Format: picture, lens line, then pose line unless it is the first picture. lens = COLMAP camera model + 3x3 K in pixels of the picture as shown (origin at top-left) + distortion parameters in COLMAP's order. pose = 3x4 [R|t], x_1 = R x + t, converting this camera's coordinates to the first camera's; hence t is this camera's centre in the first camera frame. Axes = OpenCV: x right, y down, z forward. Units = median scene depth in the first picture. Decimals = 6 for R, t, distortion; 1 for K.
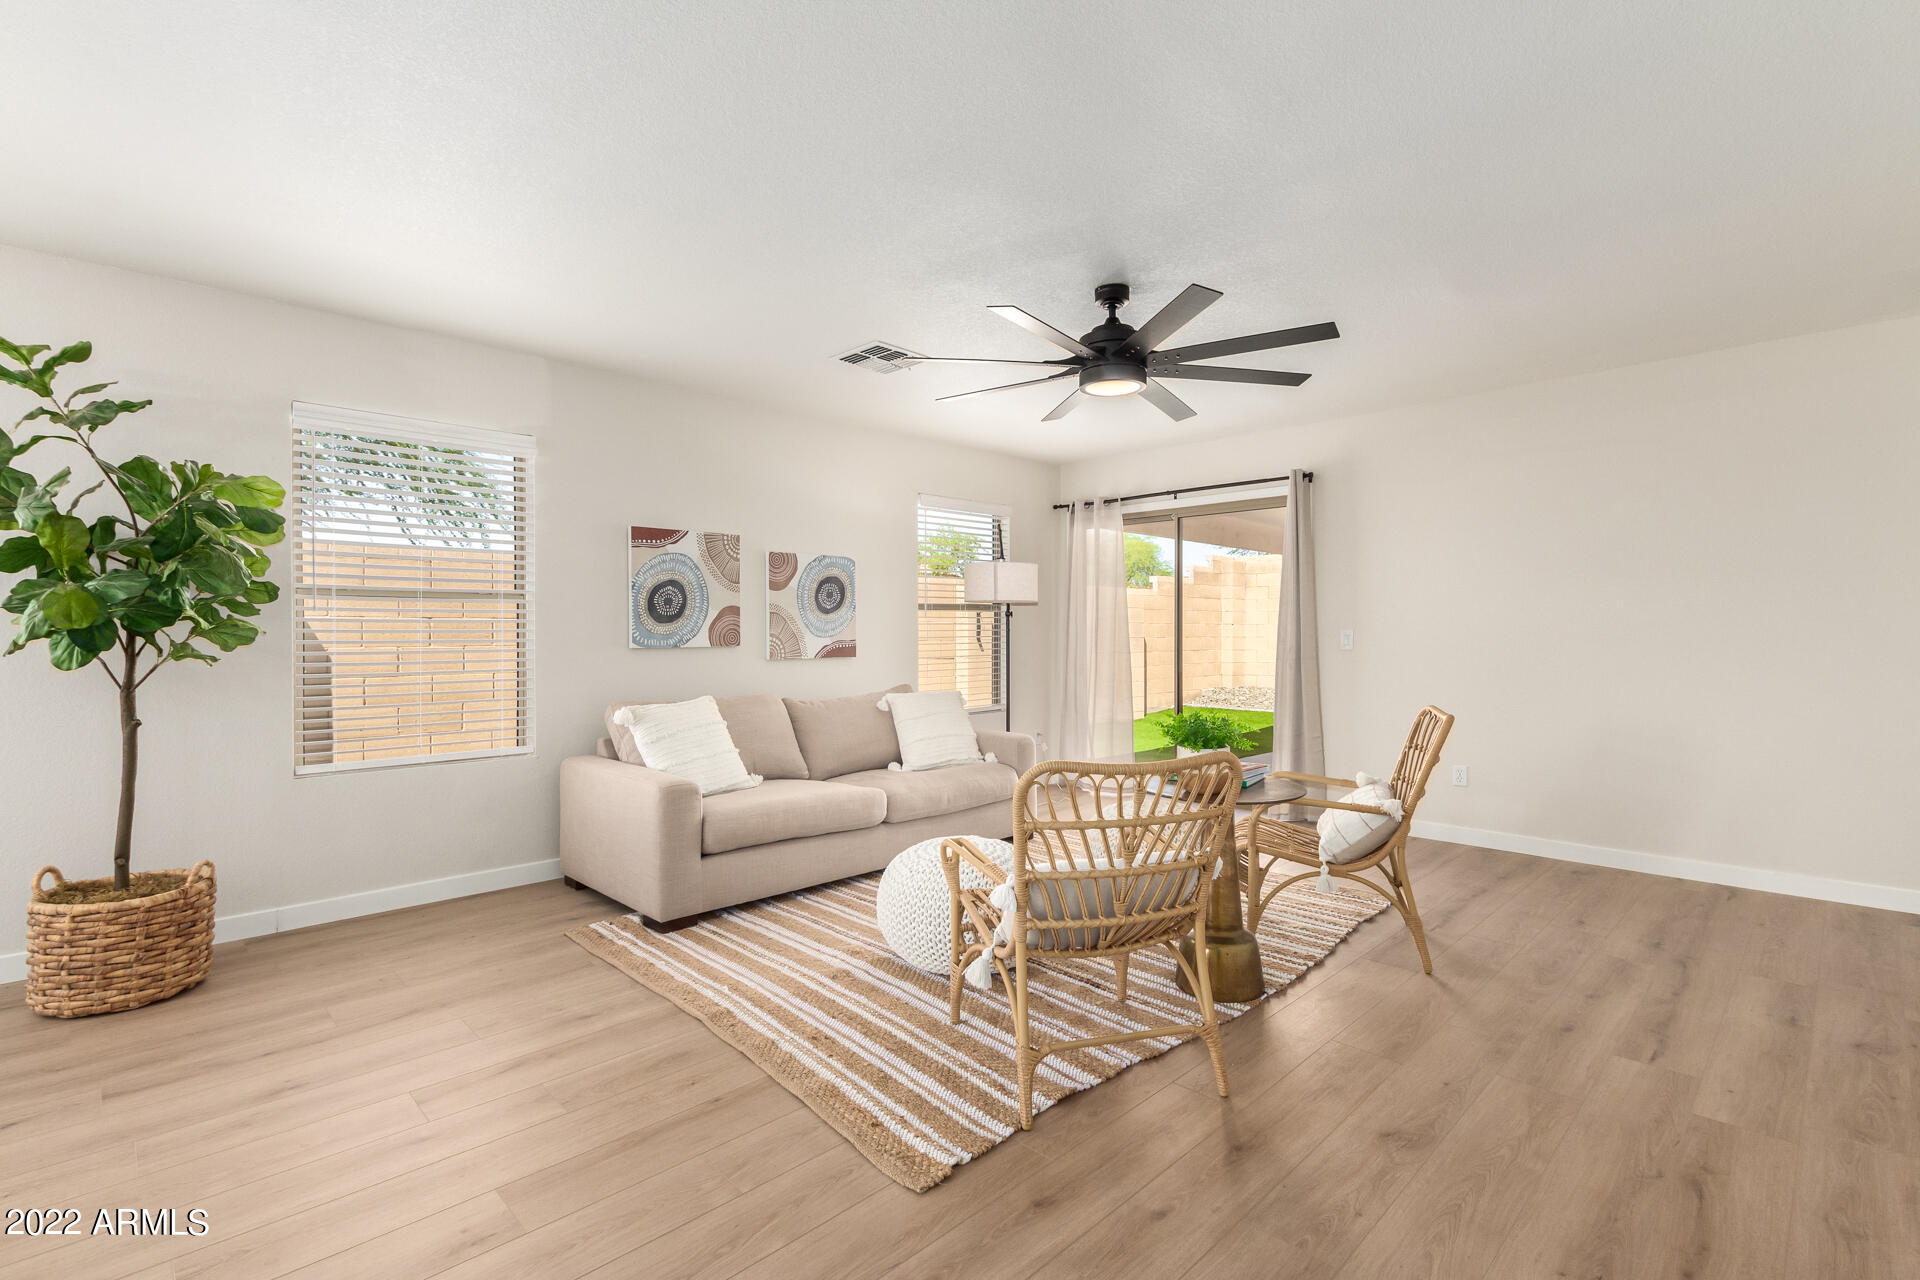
lens RADIAL K [[871.9, 0, 967.7], [0, 871.9, 639.7], [0, 0, 1]] dist [0.003892, 0.000219]
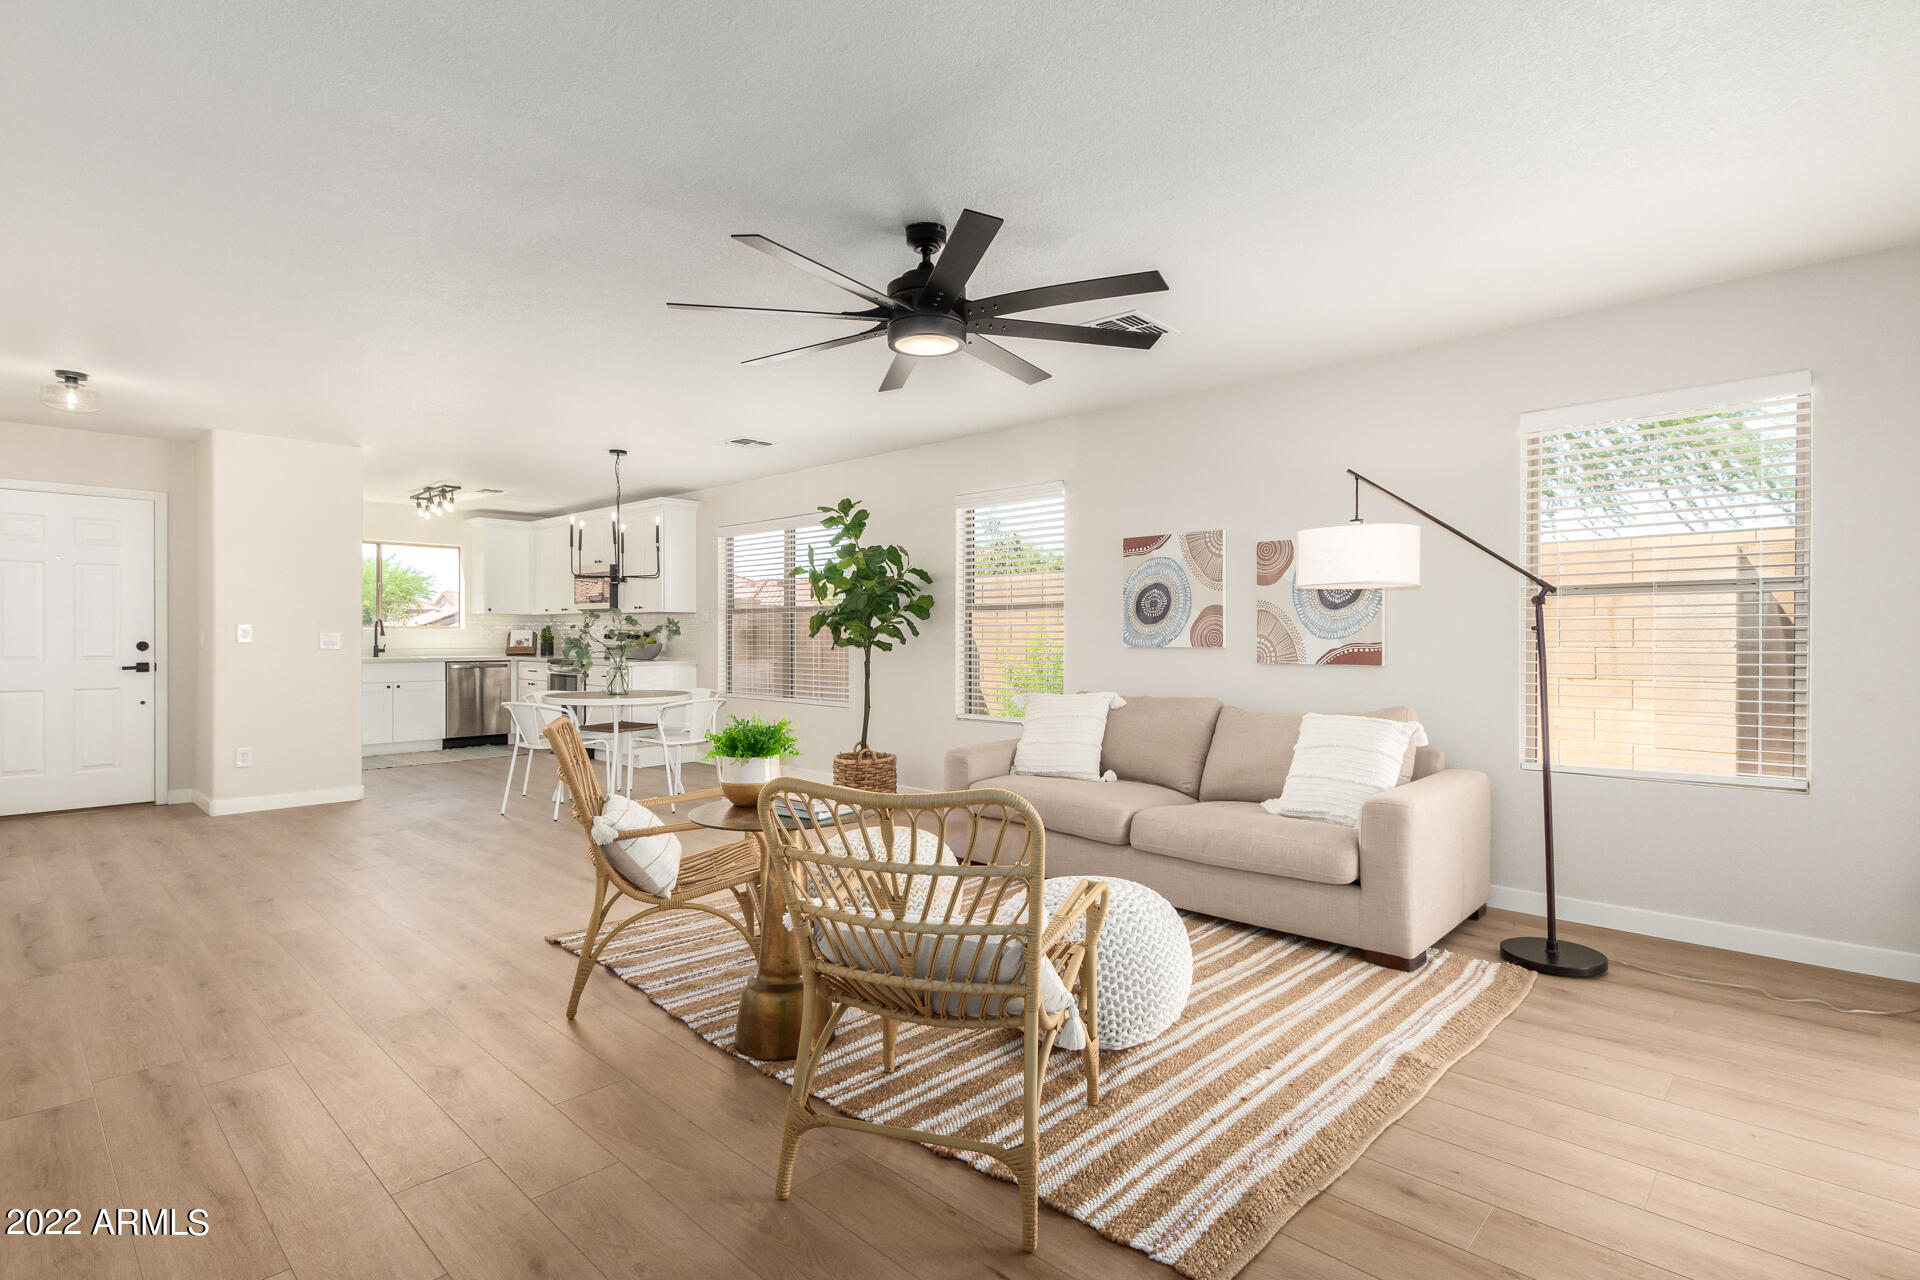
lens RADIAL K [[886.9, 0, 958.7], [0, 886.9, 633.4], [0, 0, 1]] dist [0.005082, -0.001292]
pose [[0.041596, 0.002062, -0.999132, 0.817069], [-0.006884, 0.999975, 0.001777, -0.008795], [0.999111, 0.006804, 0.041609, 0.803175]]
